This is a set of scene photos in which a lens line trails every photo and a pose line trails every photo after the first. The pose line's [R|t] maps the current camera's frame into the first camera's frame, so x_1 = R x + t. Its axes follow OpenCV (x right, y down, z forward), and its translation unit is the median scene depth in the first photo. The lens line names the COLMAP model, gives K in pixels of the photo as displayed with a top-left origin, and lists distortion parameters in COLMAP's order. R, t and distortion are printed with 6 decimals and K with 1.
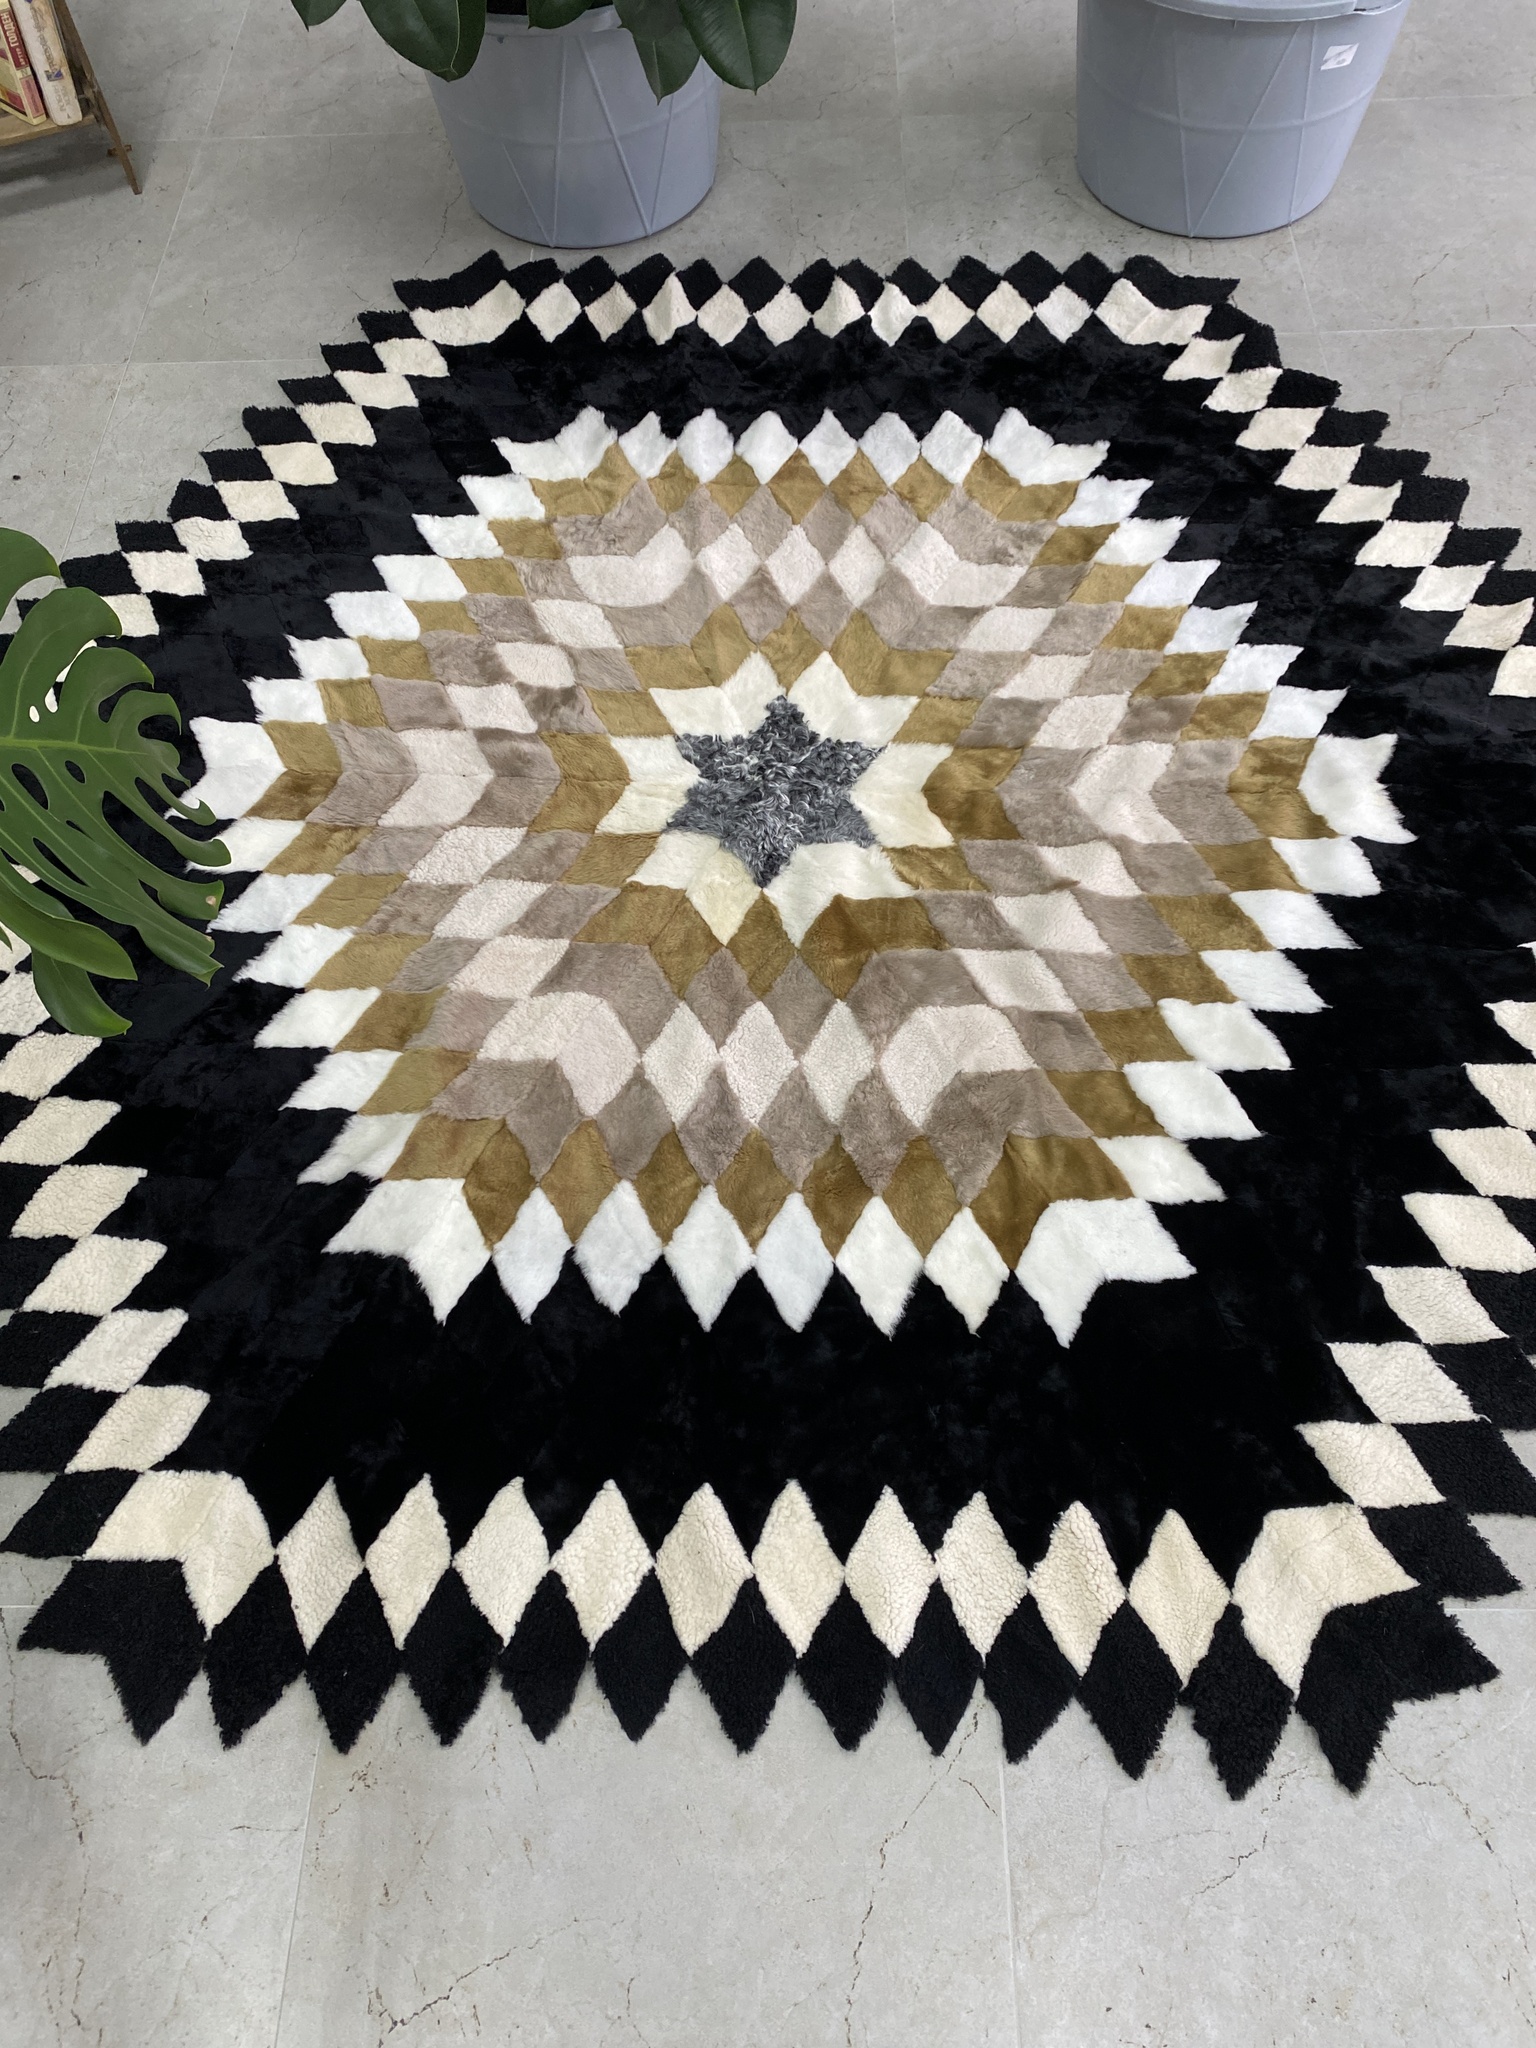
lens RADIAL K [[1523.2, 0, 768.0], [0, 1523.2, 1024.0], [0, 0, 1]] dist [0.072139, -0.092254]
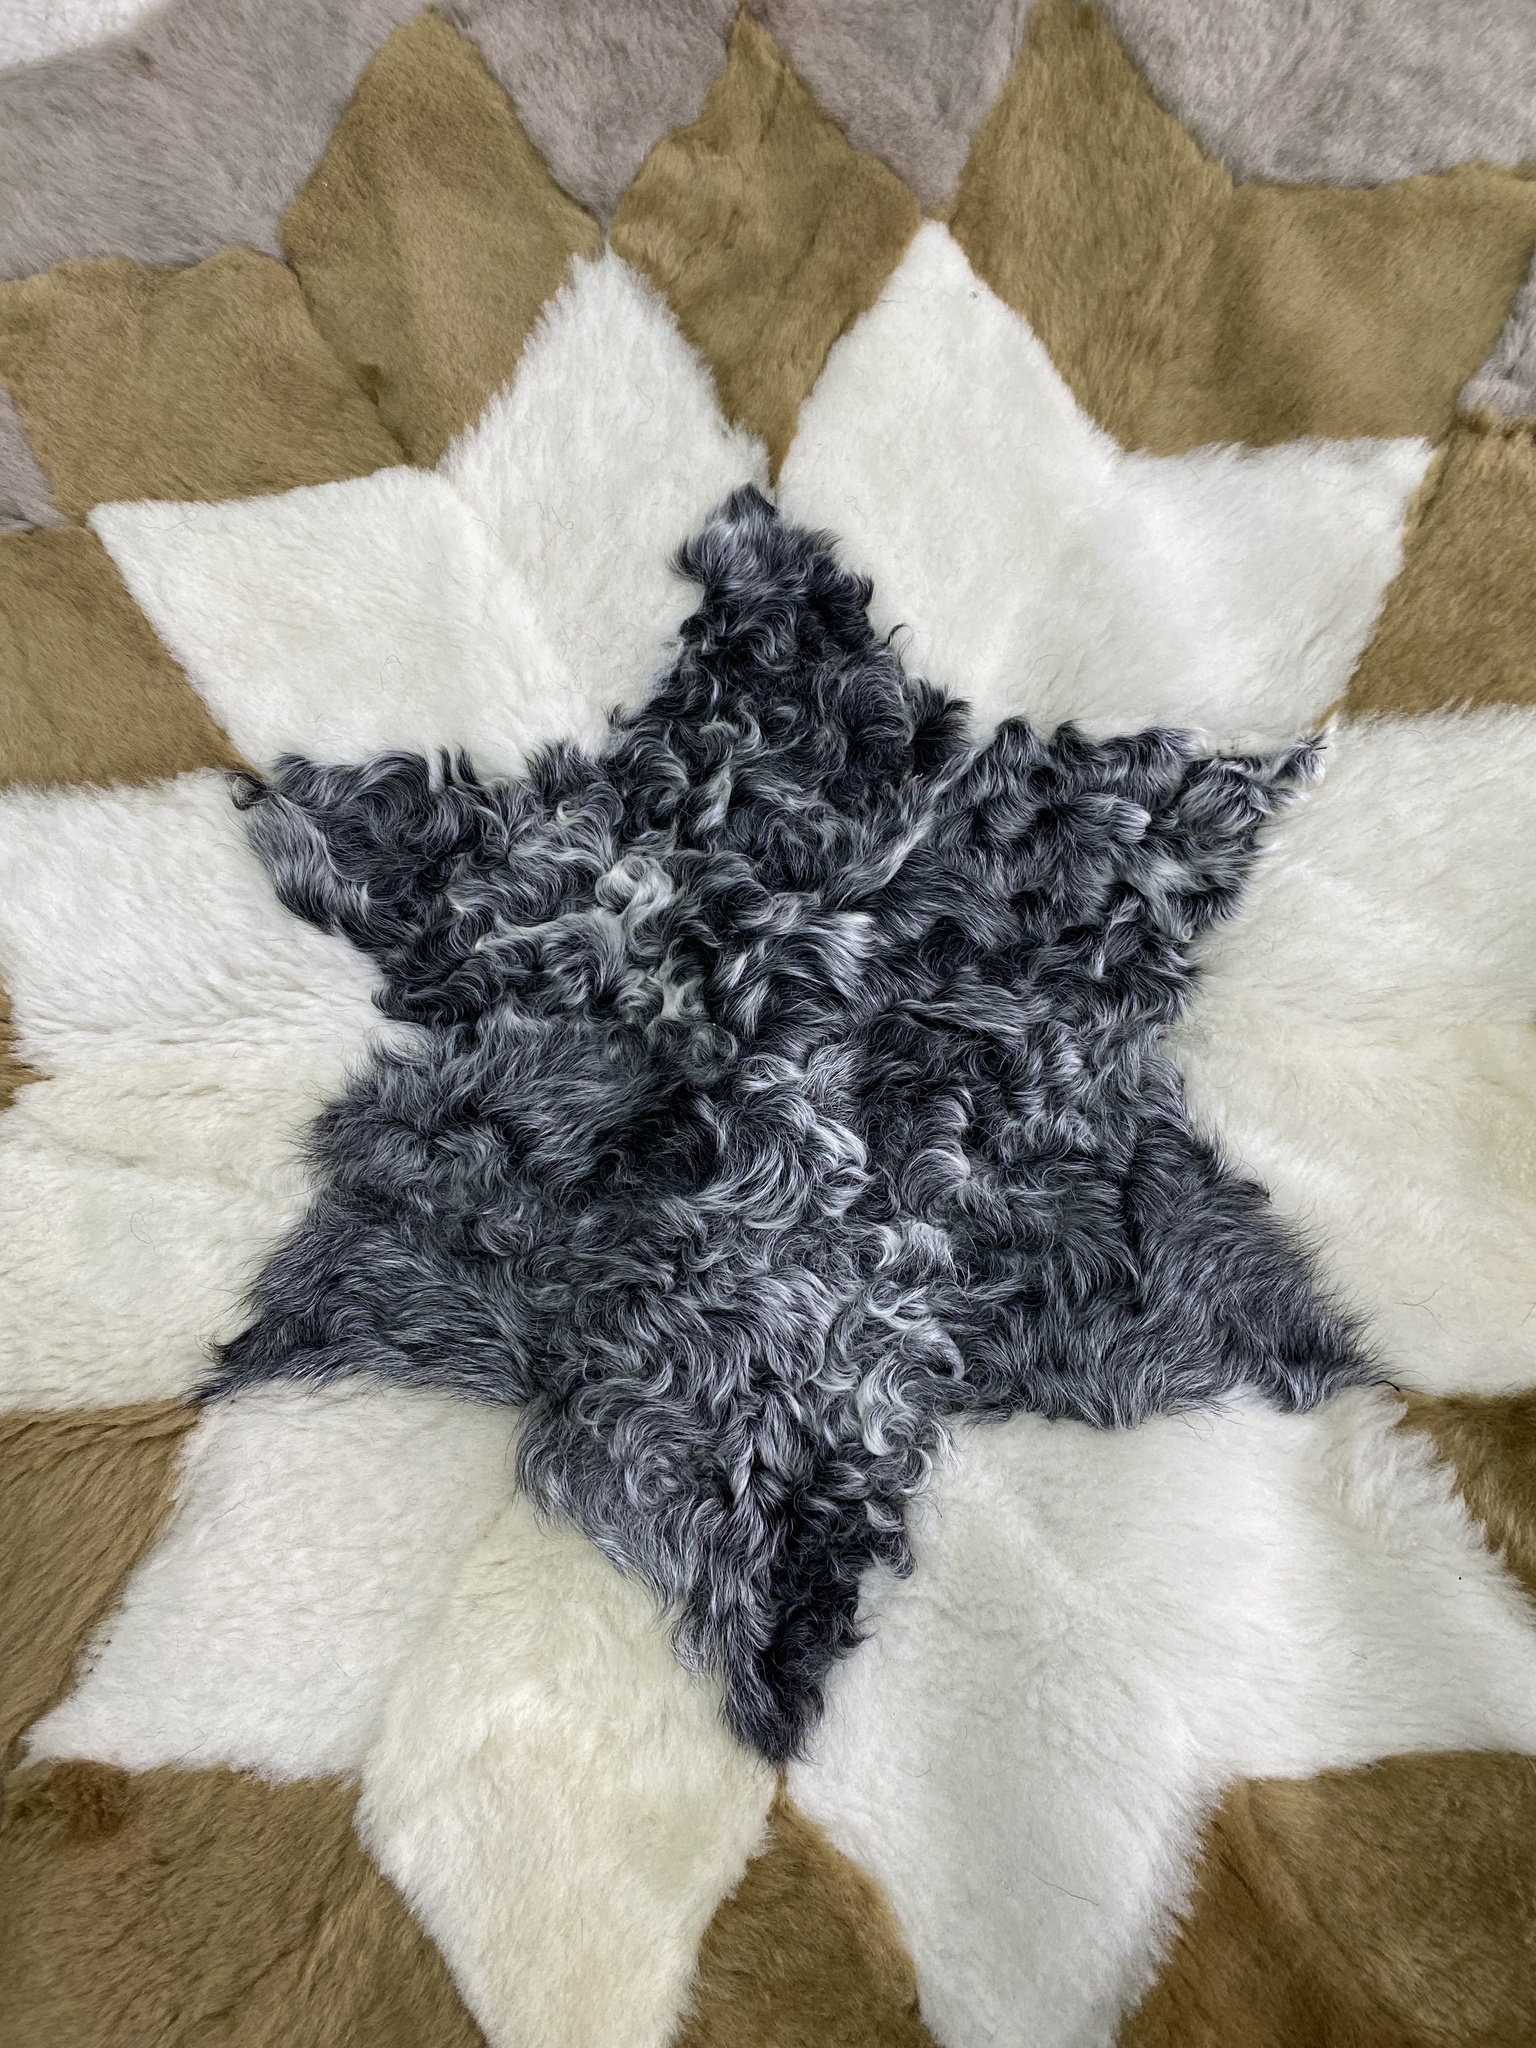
lens RADIAL K [[1525.9, 0, 768.0], [0, 1525.9, 1024.0], [0, 0, 1]] dist [0.029901, -0.045094]
pose [[0.994346, -0.103610, 0.023253, -0.000542], [0.092956, 0.955178, 0.281059, -0.218790], [-0.051332, -0.277309, 0.959409, 0.842738]]
